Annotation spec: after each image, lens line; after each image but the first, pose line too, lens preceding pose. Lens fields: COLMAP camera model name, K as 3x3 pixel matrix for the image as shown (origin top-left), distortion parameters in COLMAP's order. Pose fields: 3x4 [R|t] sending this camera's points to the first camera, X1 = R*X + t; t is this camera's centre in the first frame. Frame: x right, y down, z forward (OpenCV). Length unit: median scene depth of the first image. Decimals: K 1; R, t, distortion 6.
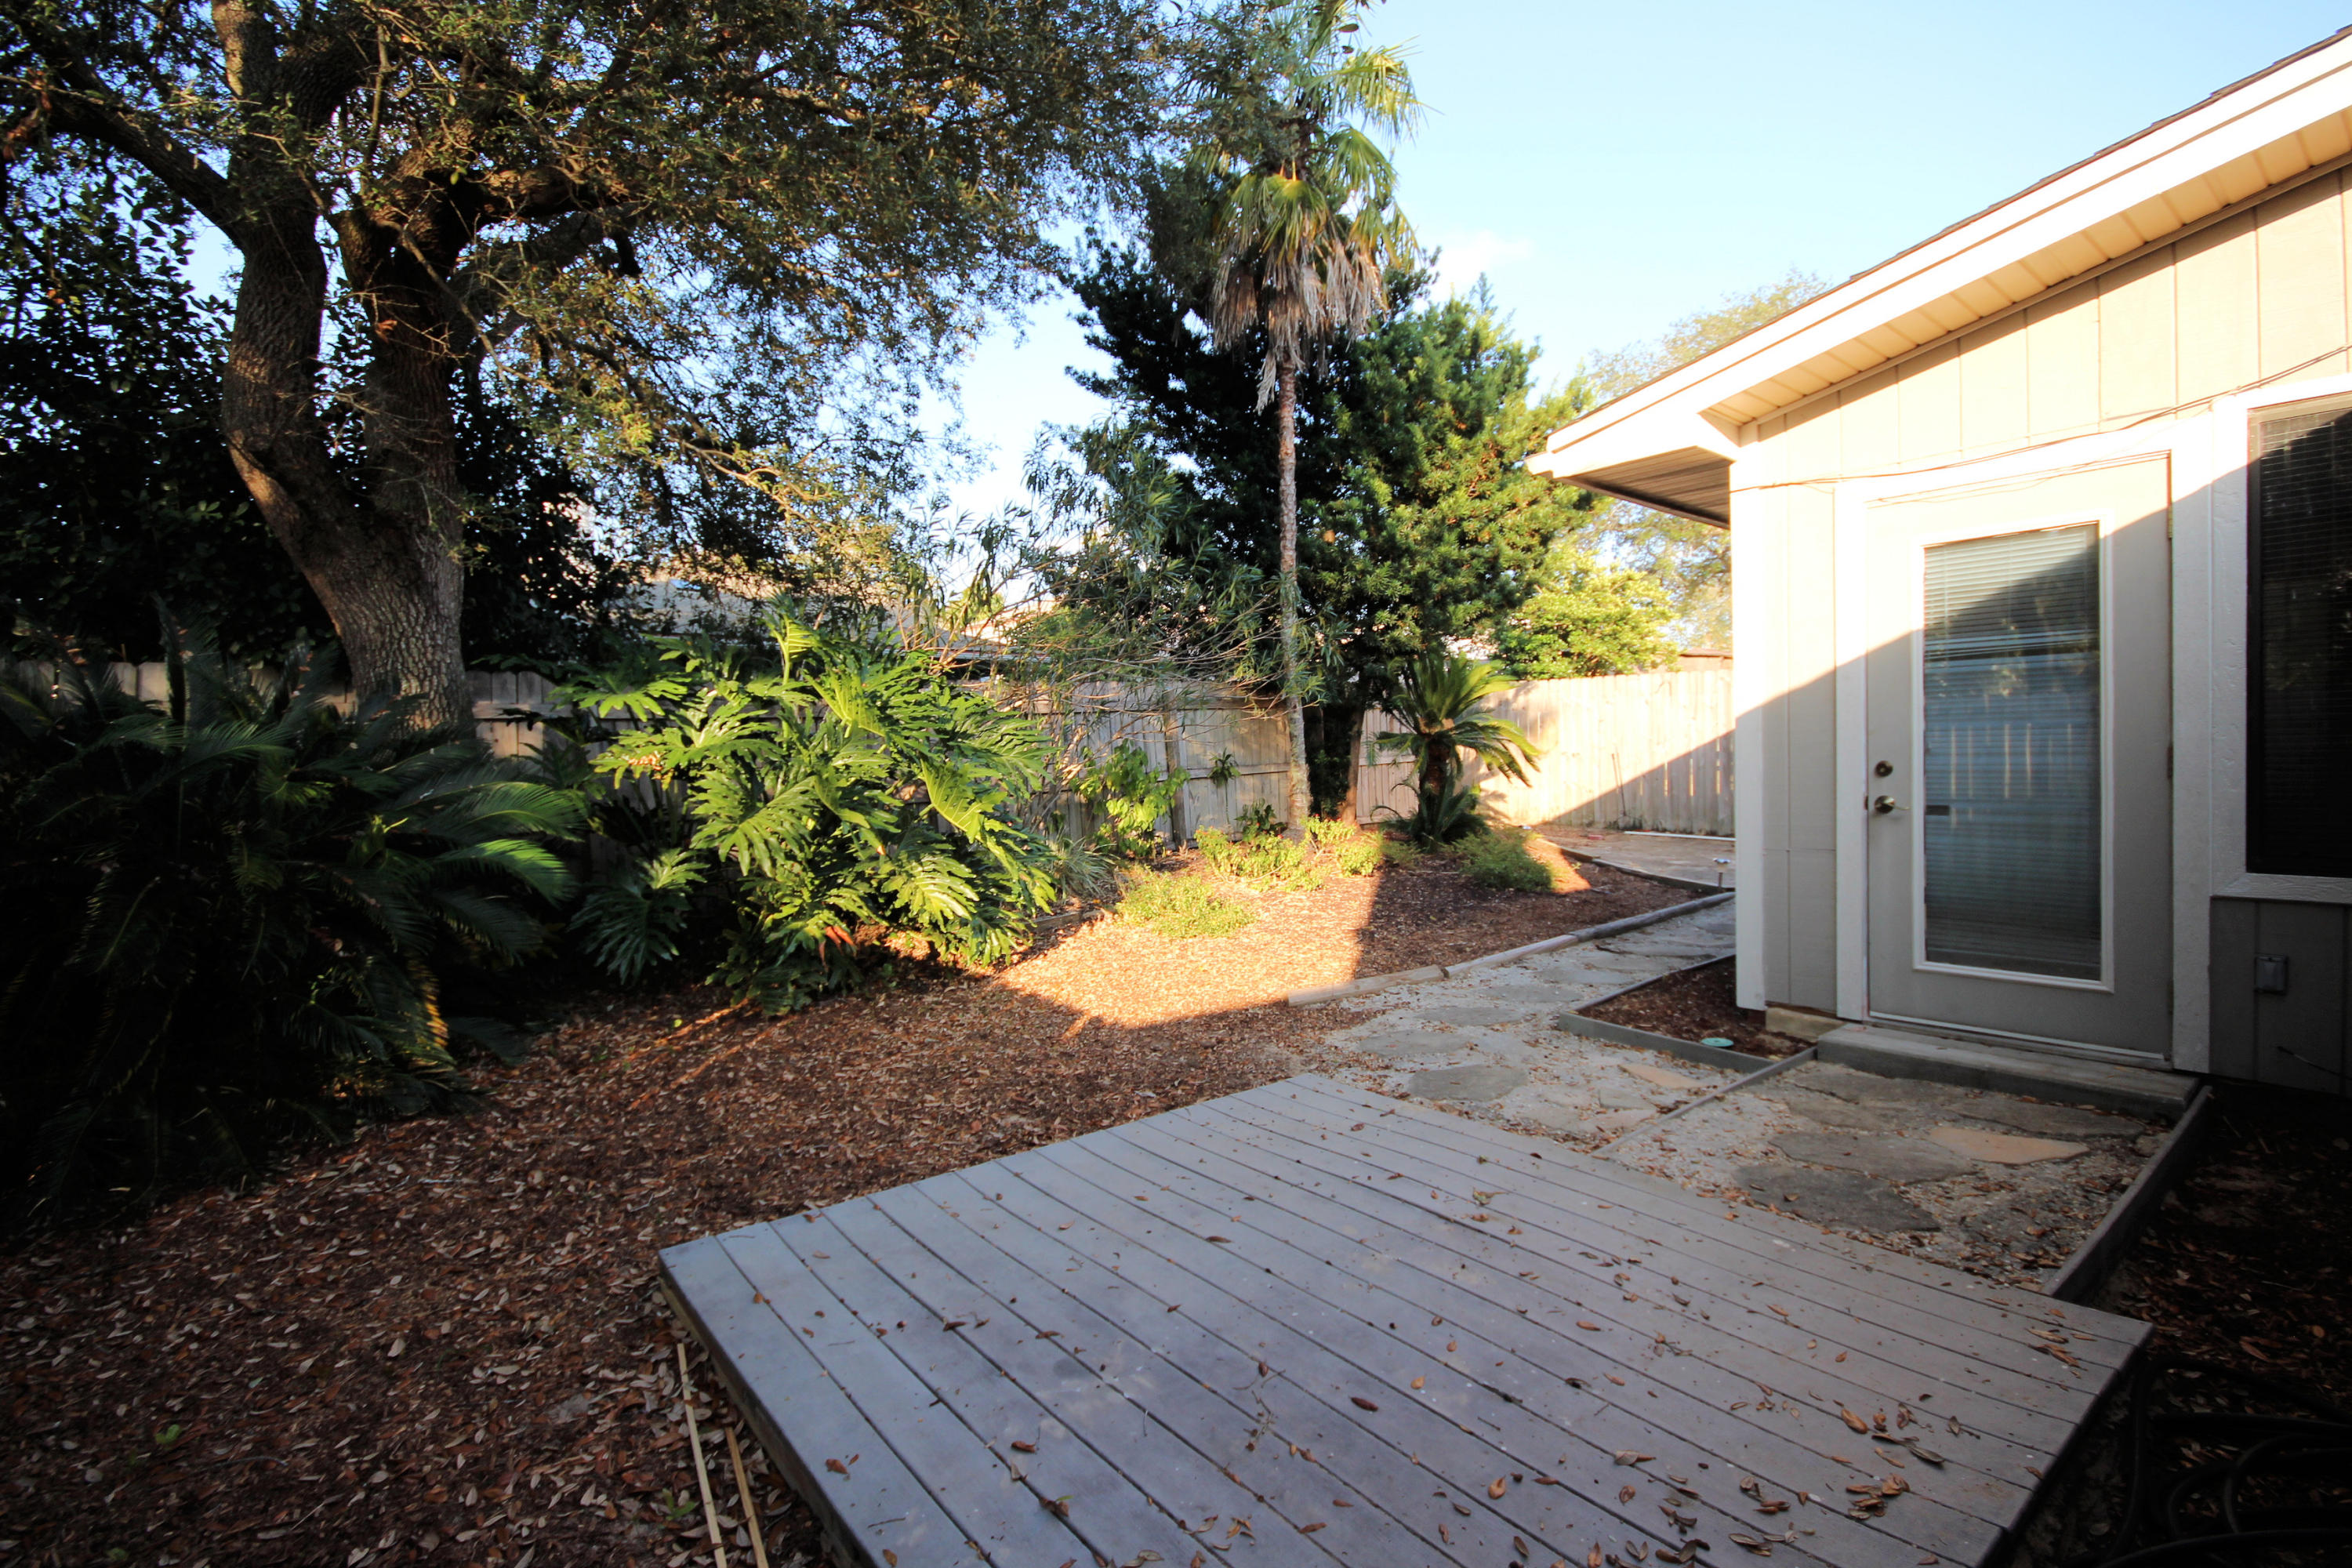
lens RADIAL K [[1086.4, 0, 1182.3], [0, 1086.4, 752.2], [0, 0, 1]] dist [-0.001873, -0.000584]
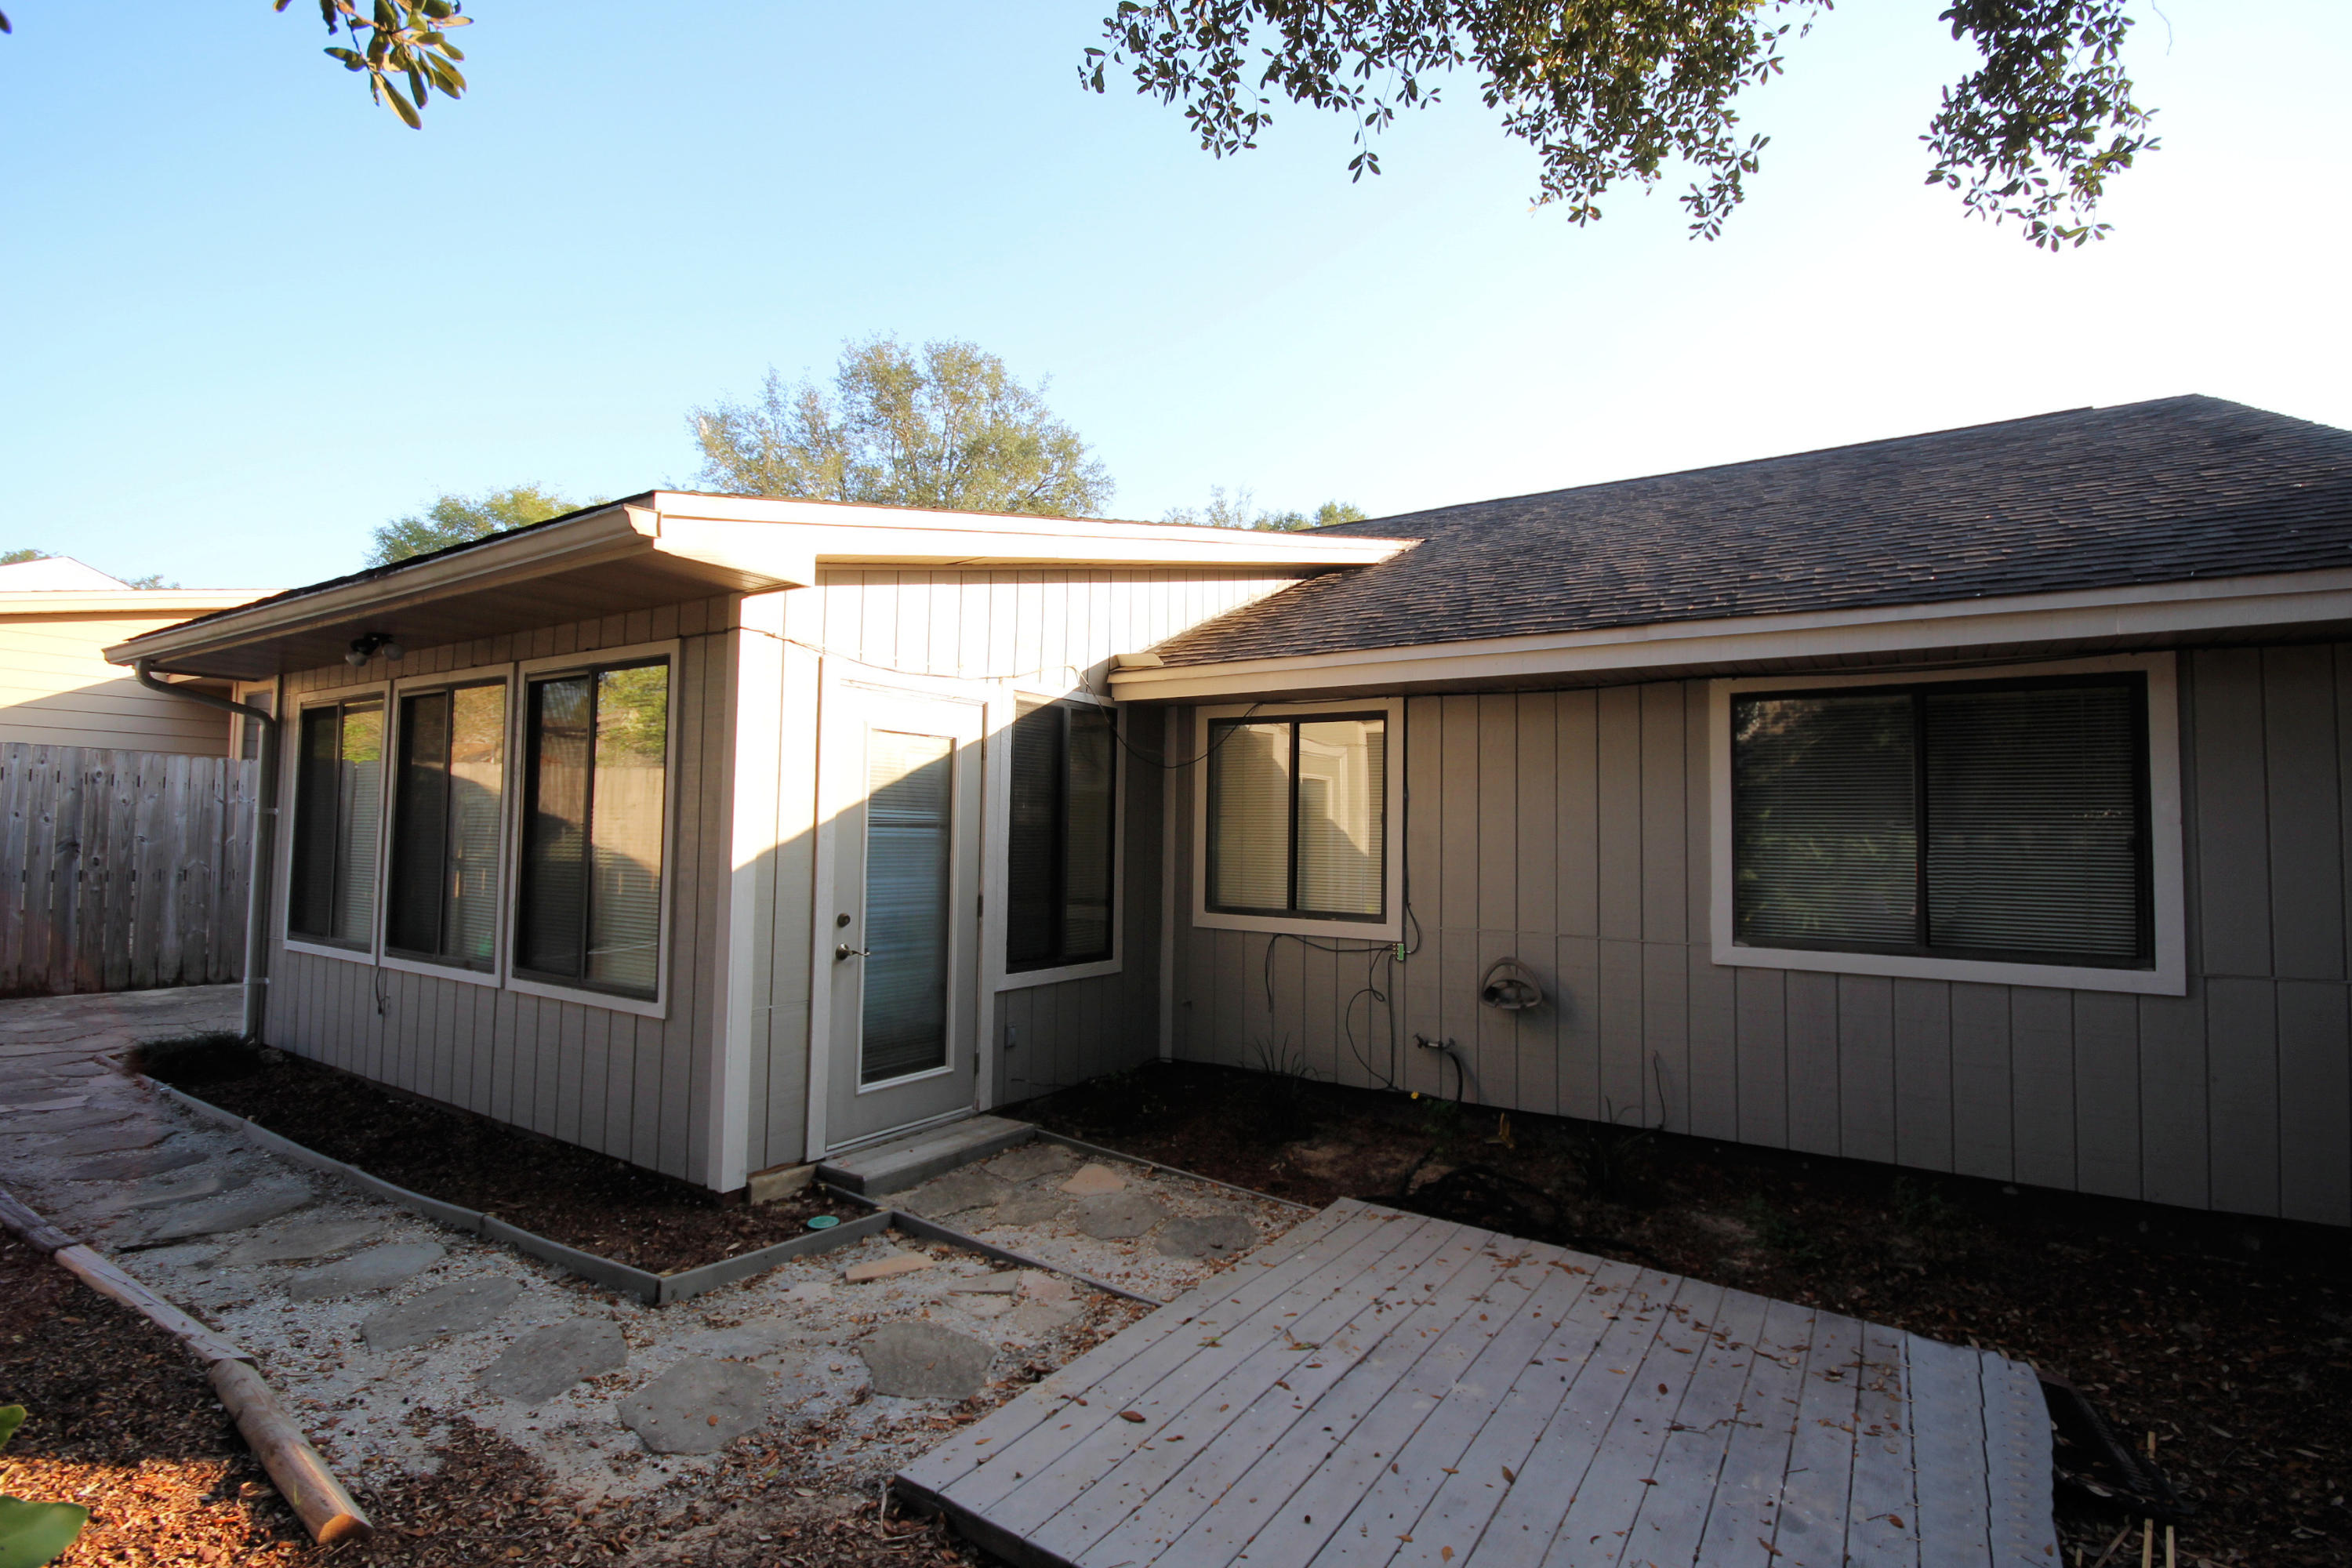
lens RADIAL K [[1087.4, 0, 1180.0], [0, 1087.4, 776.8], [0, 0, 1]] dist [0.000223, -0.005749]
pose [[-0.300676, 0.063005, 0.951643, -0.220090], [-0.016540, 0.997321, -0.071255, -0.023784], [-0.953583, -0.037165, -0.298829, 0.420739]]
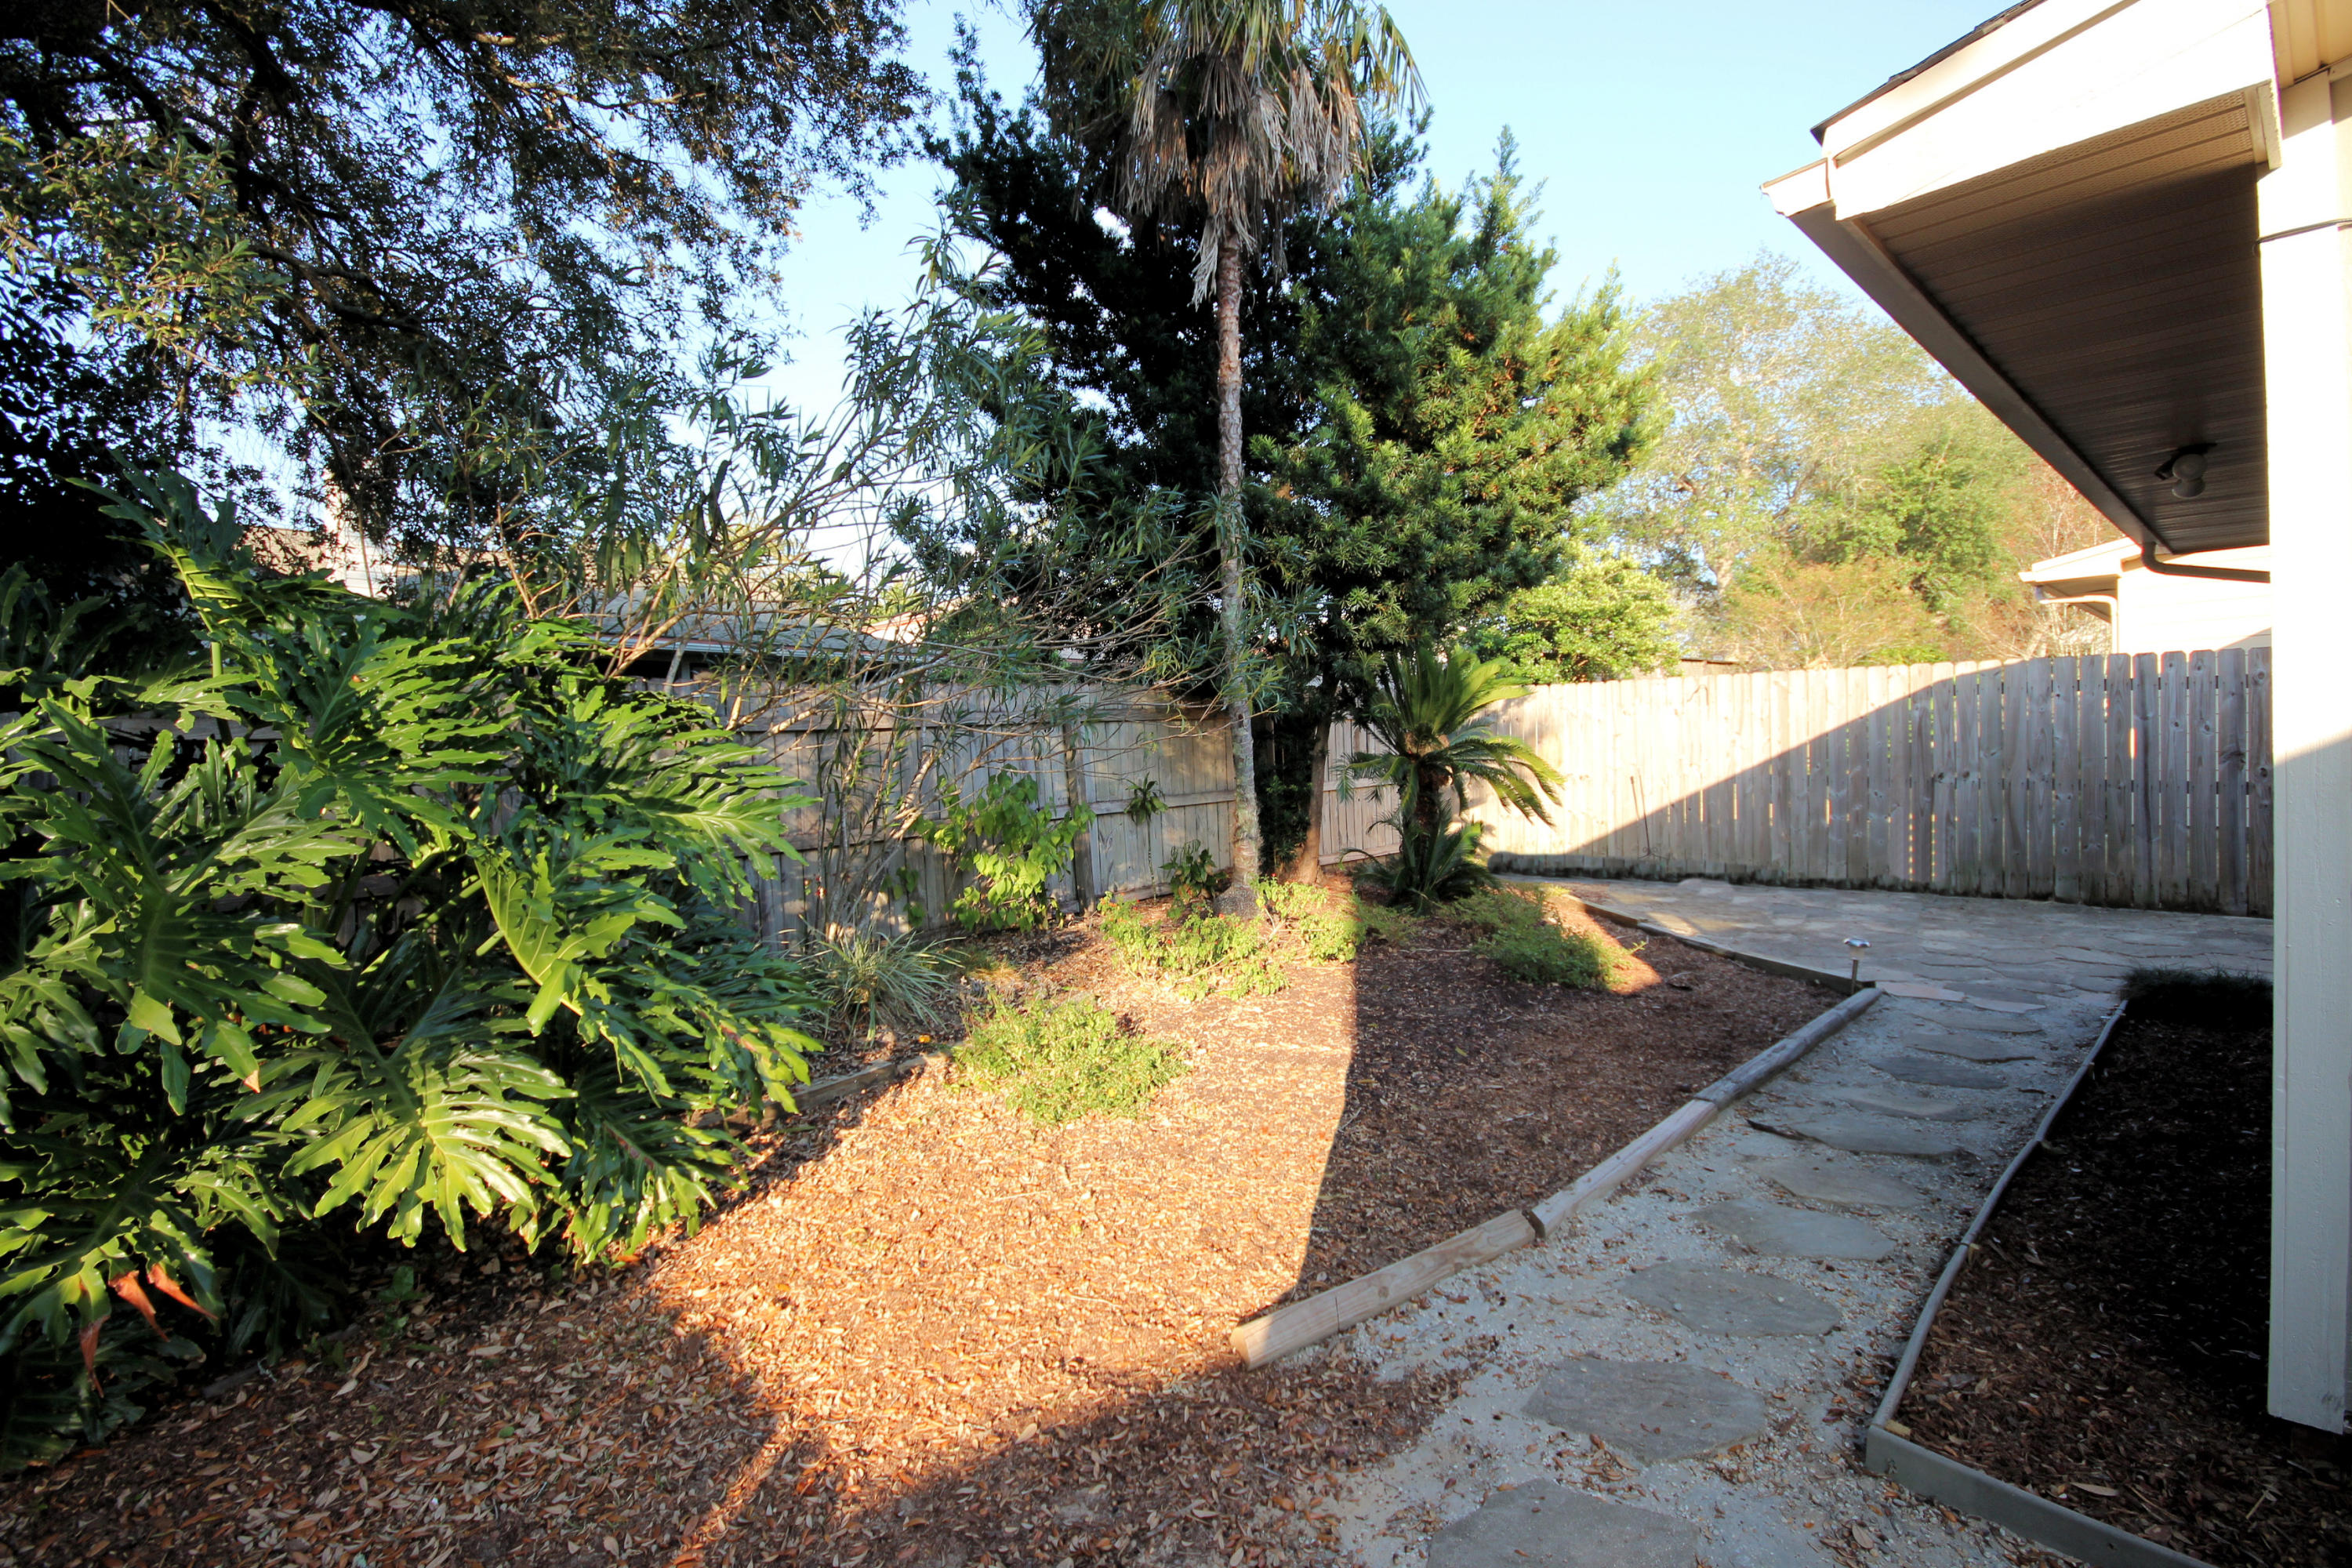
lens RADIAL K [[1086.4, 0, 1182.3], [0, 1086.4, 752.2], [0, 0, 1]] dist [-0.001873, -0.000584]
pose [[0.998185, -0.000281, 0.060214, 0.020500], [0.000672, 0.999979, -0.006468, -0.014518], [-0.060211, 0.006497, 0.998165, 0.270487]]
